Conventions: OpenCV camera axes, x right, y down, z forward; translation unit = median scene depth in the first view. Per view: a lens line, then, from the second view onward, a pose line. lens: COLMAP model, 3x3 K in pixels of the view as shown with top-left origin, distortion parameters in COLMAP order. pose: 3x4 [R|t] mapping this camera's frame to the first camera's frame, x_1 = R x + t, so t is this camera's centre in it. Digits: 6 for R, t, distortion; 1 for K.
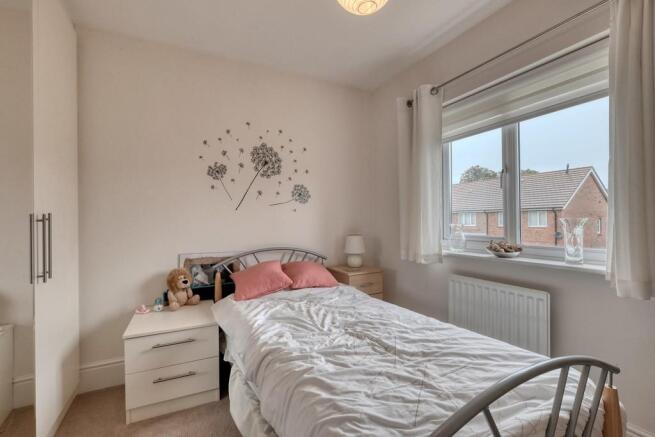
lens RADIAL K [[286.2, 0, 324.3], [0, 286.2, 217.4], [0, 0, 1]] dist [0.026551, 0.000199]
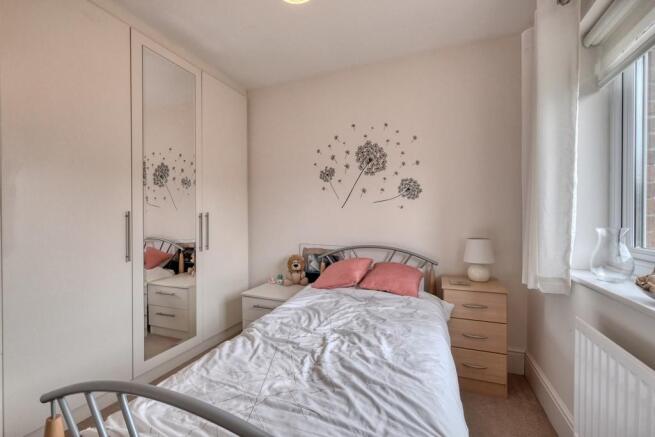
lens RADIAL K [[286.2, 0, 325.4], [0, 286.2, 220.0], [0, 0, 1]] dist [0.026551, 0.000199]
pose [[0.660034, 0.015785, -0.751070, 0.465952], [-0.001595, 0.999806, 0.019611, -0.001317], [0.751234, -0.011747, 0.659932, 0.228867]]
